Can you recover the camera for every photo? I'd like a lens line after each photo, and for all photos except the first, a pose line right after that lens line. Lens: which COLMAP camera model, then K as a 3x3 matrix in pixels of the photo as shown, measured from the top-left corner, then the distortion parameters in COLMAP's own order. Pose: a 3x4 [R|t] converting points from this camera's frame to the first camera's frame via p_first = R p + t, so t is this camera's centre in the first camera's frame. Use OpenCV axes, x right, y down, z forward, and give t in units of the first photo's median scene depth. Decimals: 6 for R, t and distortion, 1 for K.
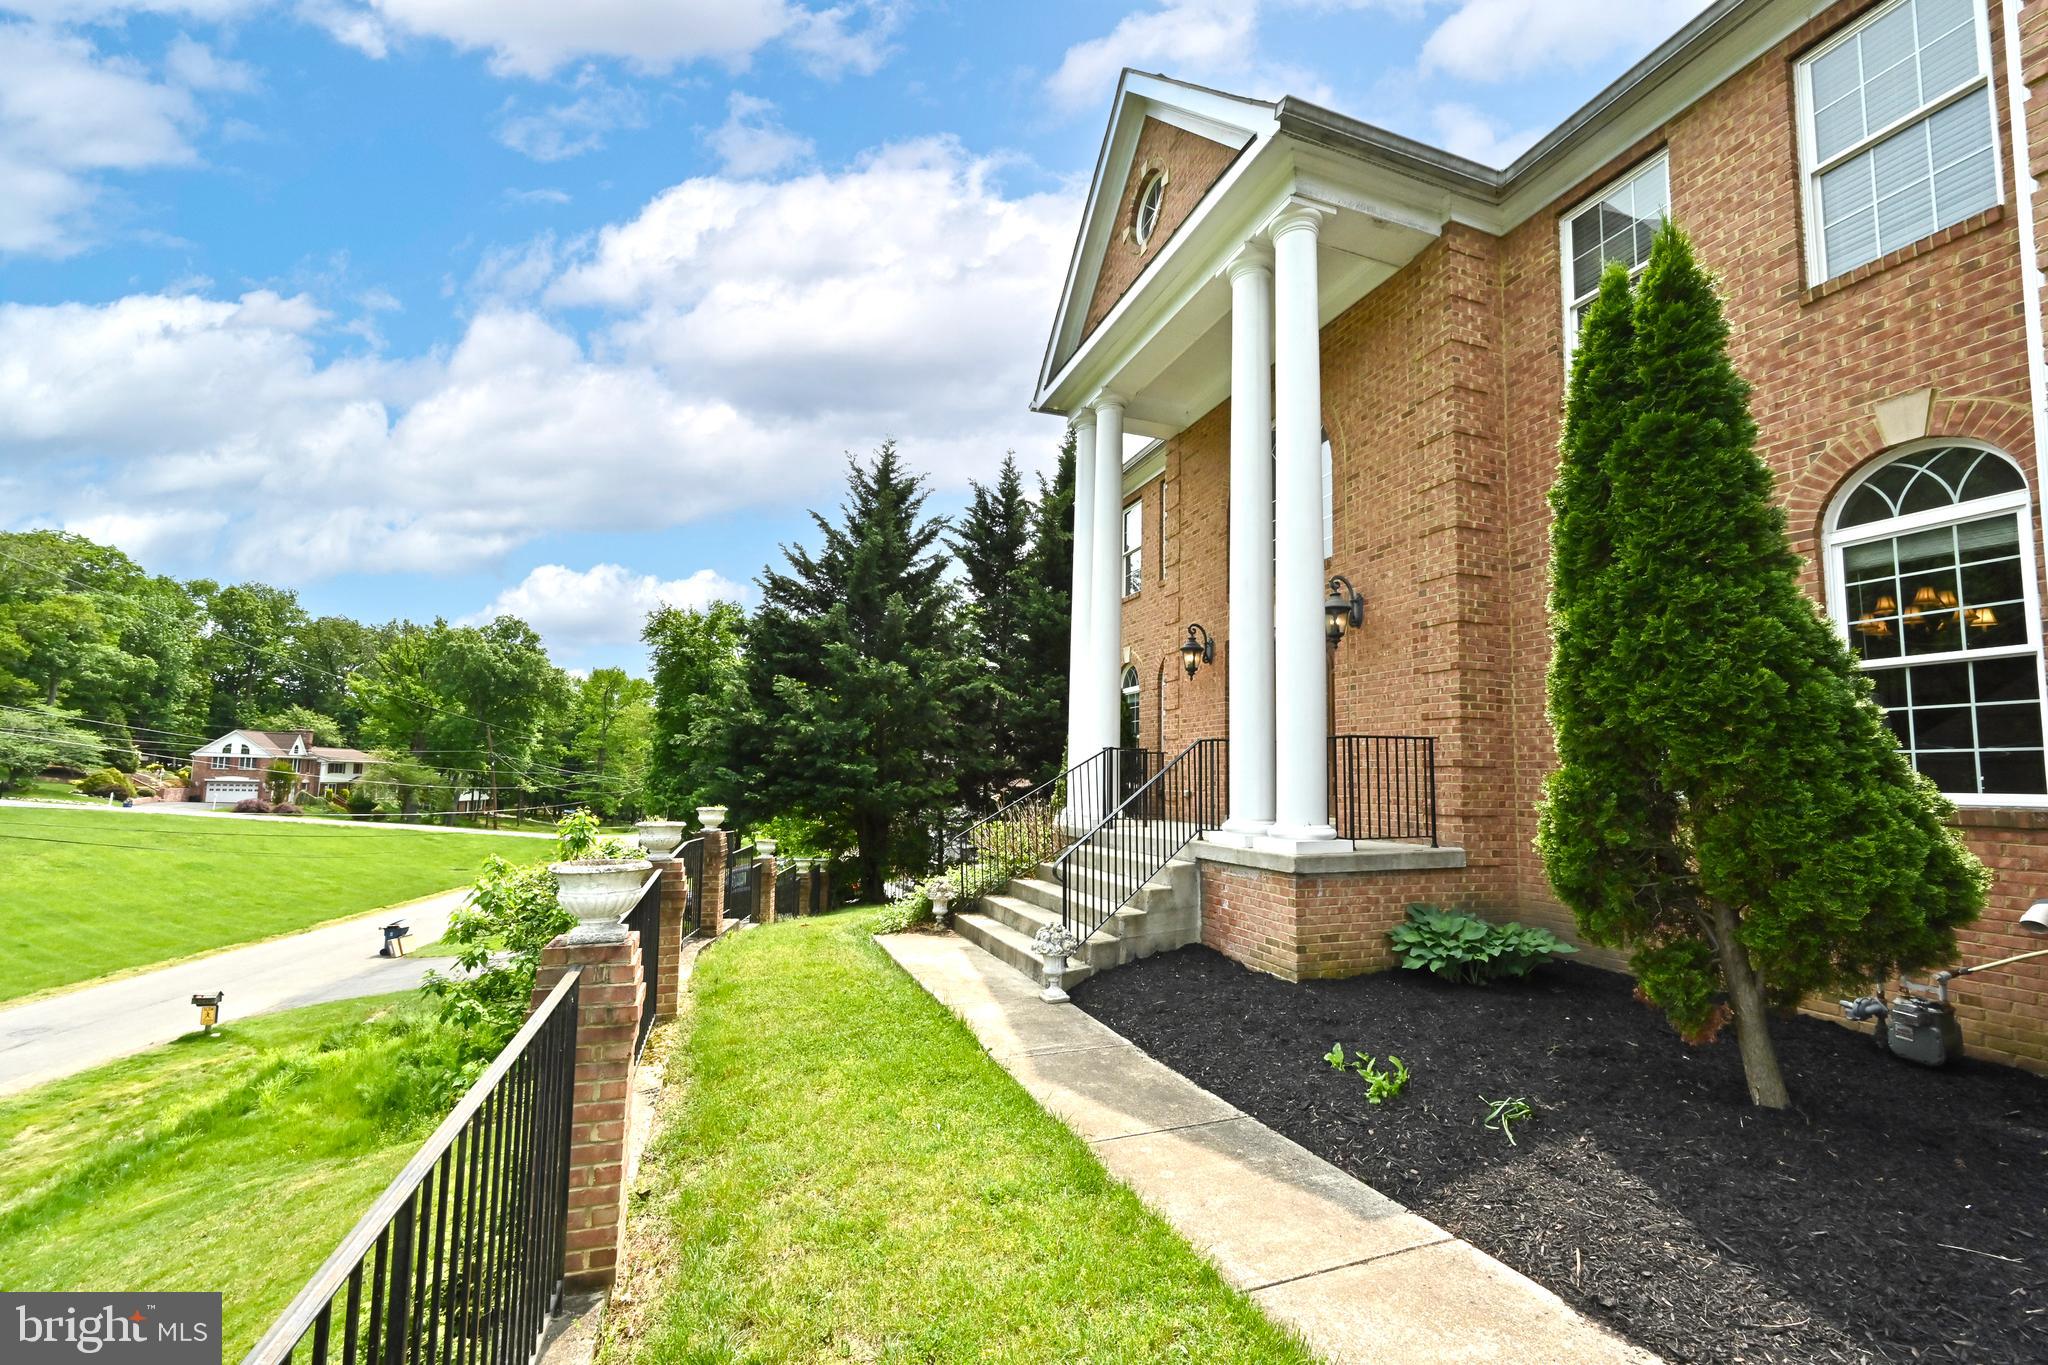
lens RADIAL K [[822.6, 0, 1023.9], [0, 822.6, 715.4], [0, 0, 1]] dist [-0.000495, -0.000113]
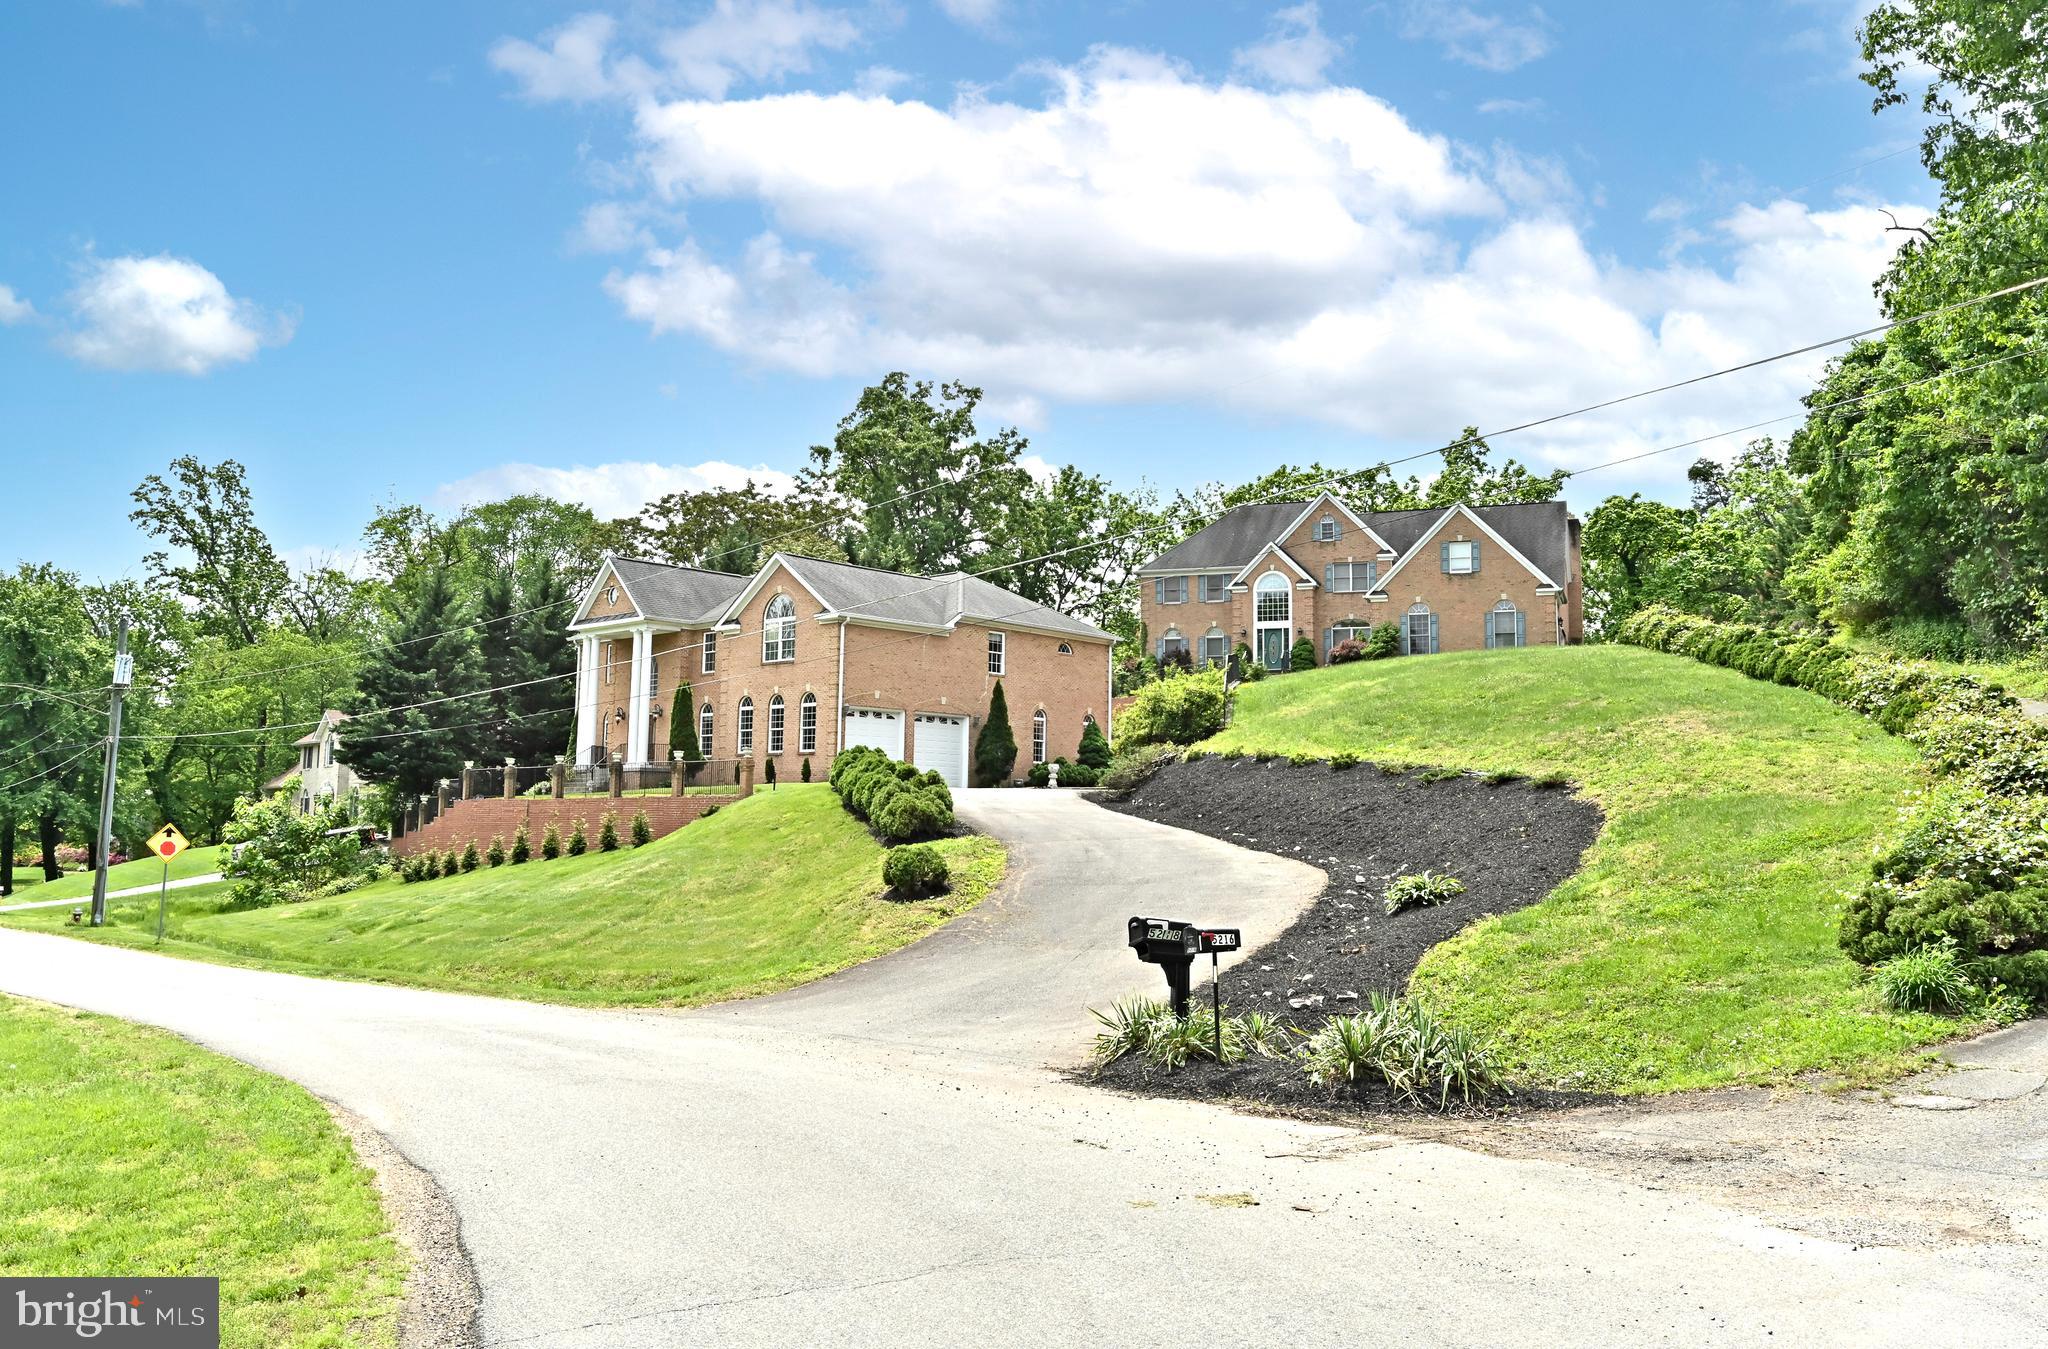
lens RADIAL K [[1639.2, 0, 964.7], [0, 1639.2, 619.0], [0, 0, 1]] dist [-0.008486, 0.001470]
pose [[0.905129, 0.052671, 0.421861, -0.680094], [-0.033921, 0.998079, -0.051836, -0.089767], [-0.423781, 0.032608, 0.905178, -2.832067]]
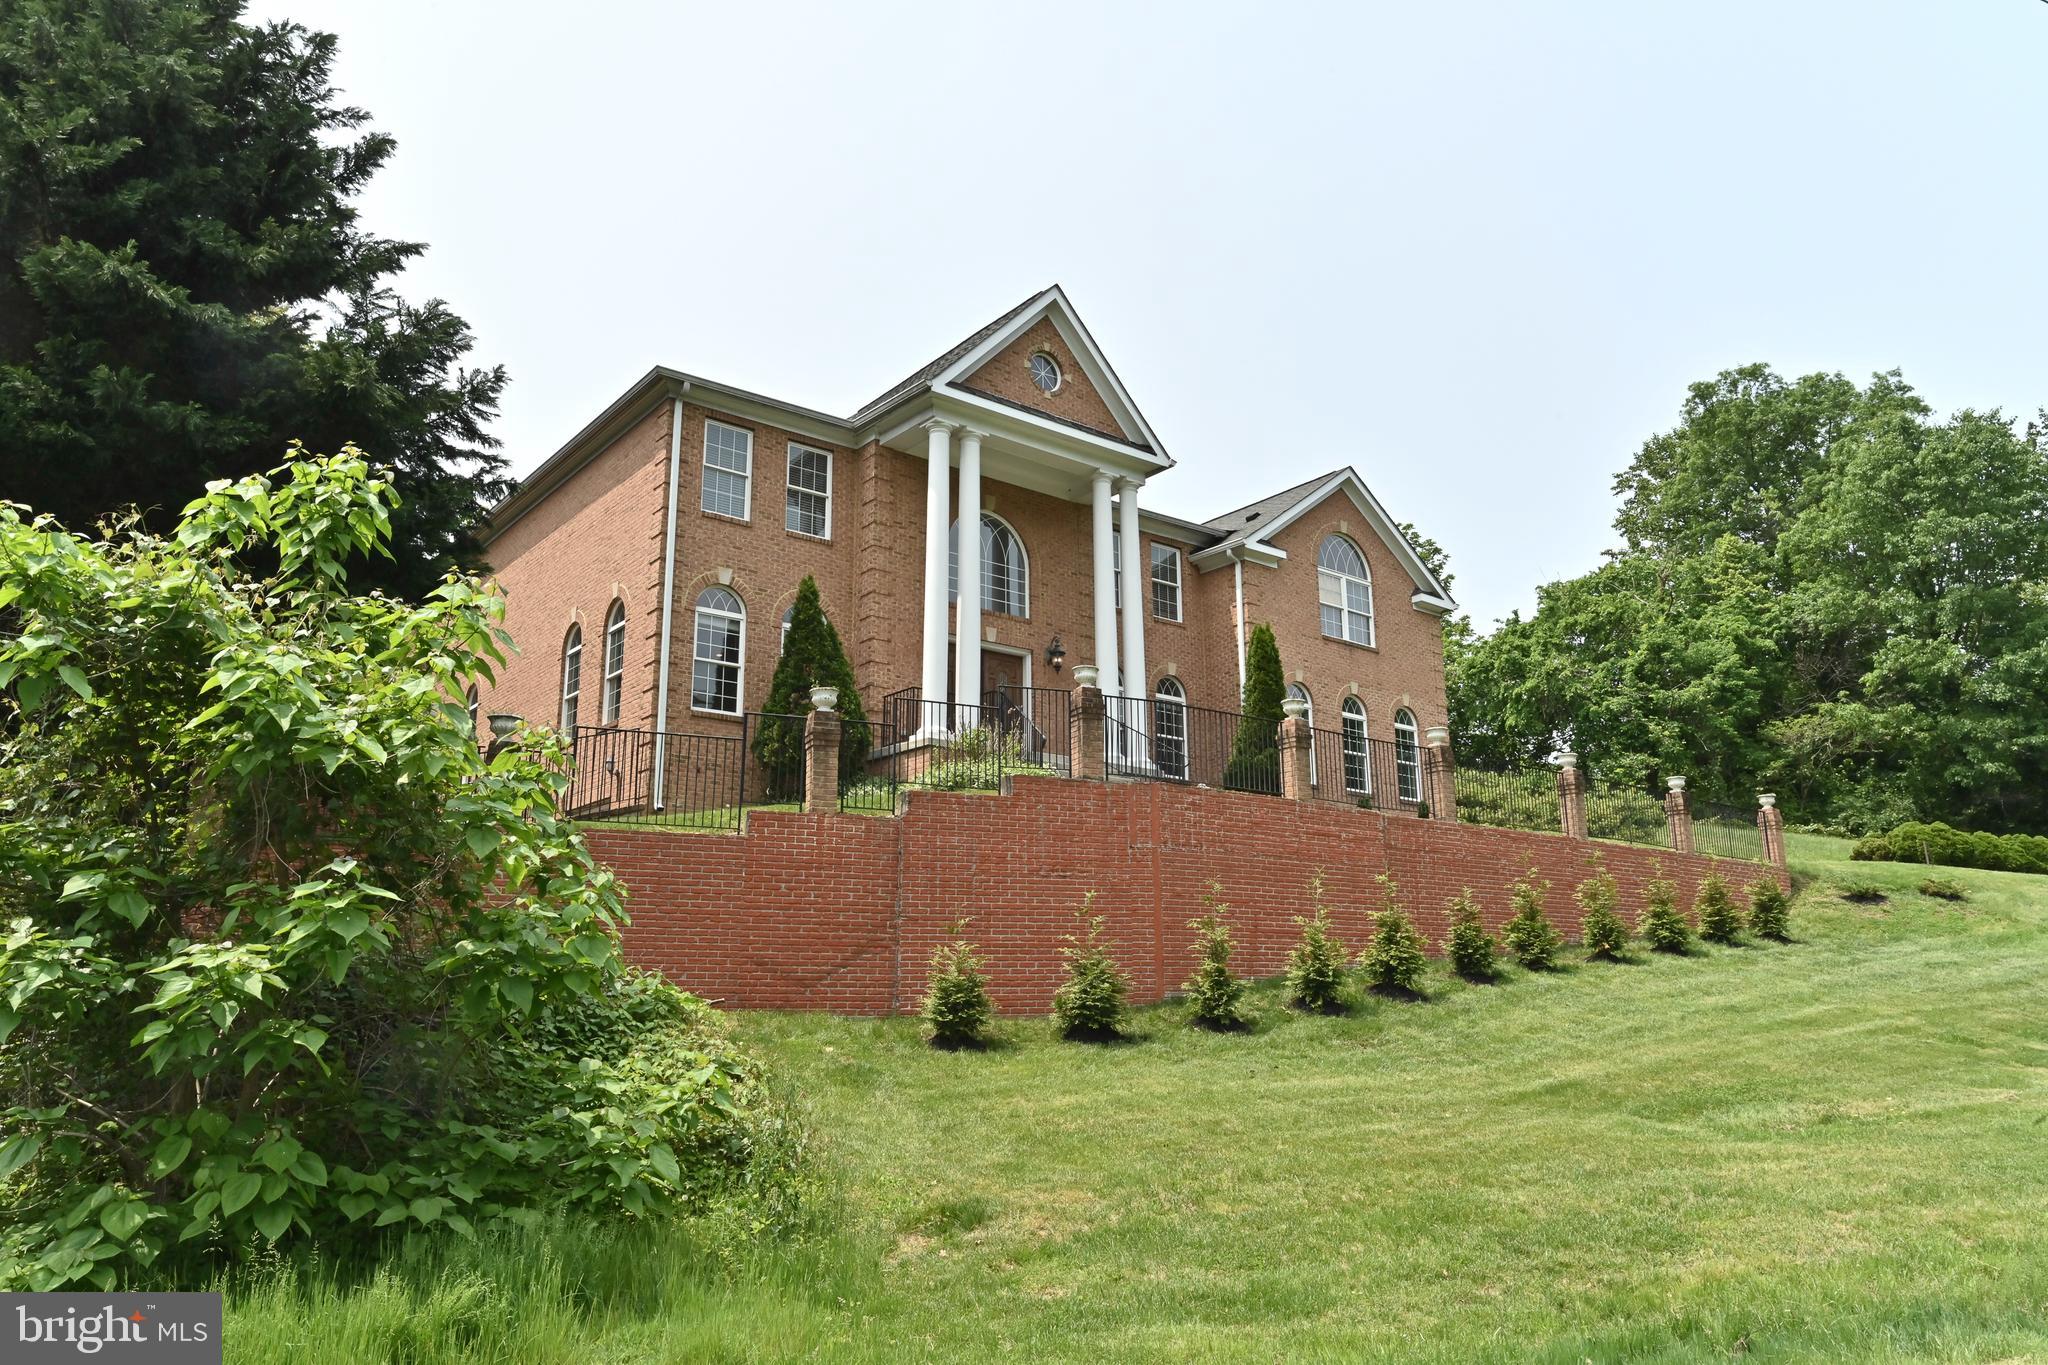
lens RADIAL K [[1420.3, 0, 1025.1], [0, 1420.3, 684.7], [0, 0, 1]] dist [-0.000425, 0.000160]
pose [[-0.315033, 0.211930, 0.925116, -1.040626], [-0.075152, 0.966119, -0.246915, 0.300663], [-0.946101, -0.147311, -0.288432, 0.805862]]
